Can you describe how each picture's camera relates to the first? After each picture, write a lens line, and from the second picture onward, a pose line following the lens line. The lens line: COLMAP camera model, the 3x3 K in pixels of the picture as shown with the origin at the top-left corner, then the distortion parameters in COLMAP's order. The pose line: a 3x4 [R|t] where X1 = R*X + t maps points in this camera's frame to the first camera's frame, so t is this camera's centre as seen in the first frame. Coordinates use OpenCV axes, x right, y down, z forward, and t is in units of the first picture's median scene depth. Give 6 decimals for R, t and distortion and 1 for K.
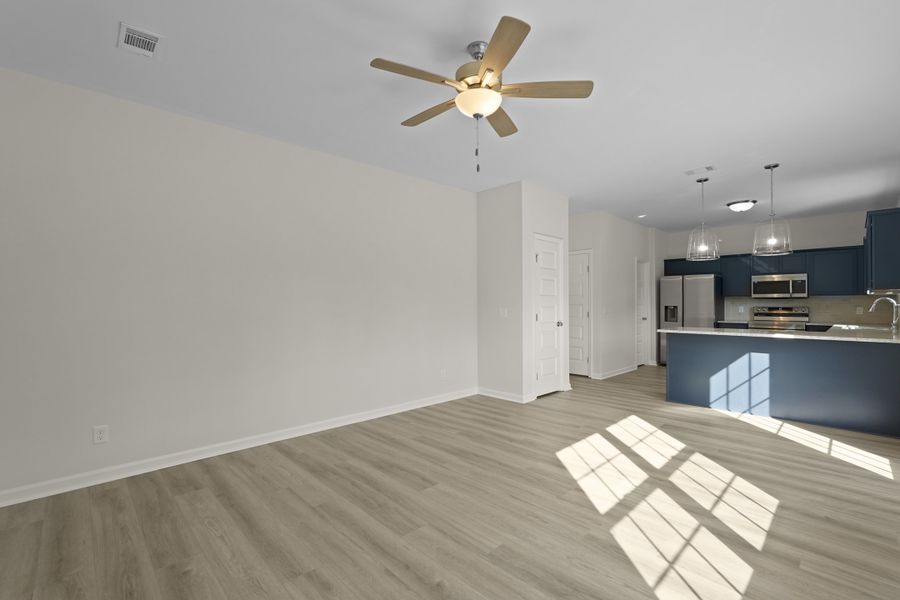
lens RADIAL K [[399.0, 0, 447.6], [0, 399.0, 301.0], [0, 0, 1]] dist [-0.000988, 0.000266]
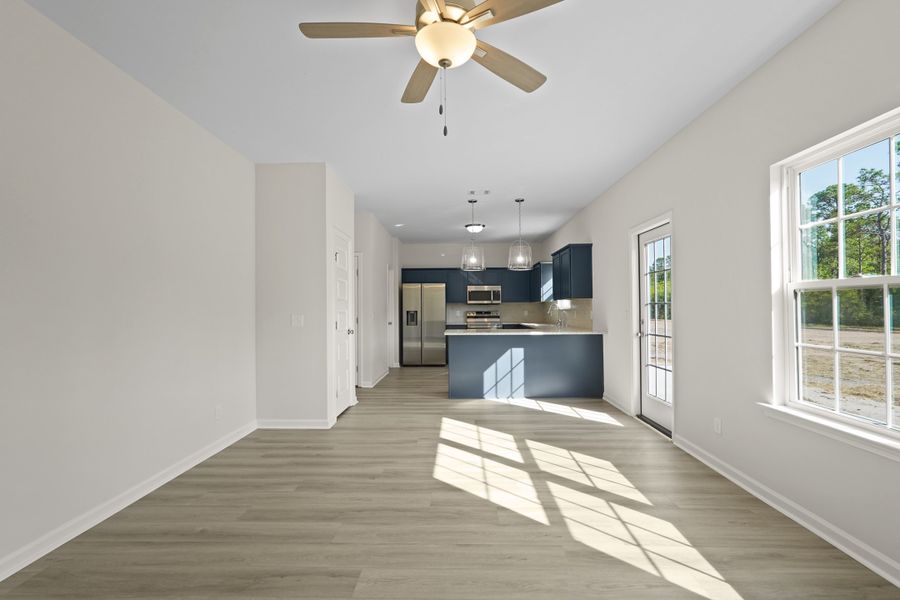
lens RADIAL K [[404.4, 0, 447.4], [0, 404.4, 301.9], [0, 0, 1]] dist [-0.001624, 0.001323]
pose [[0.713261, 0.008414, 0.700848, -0.260988], [0.000010, 0.999928, -0.012015, 0.002151], [-0.700898, 0.008577, 0.713210, 0.253364]]
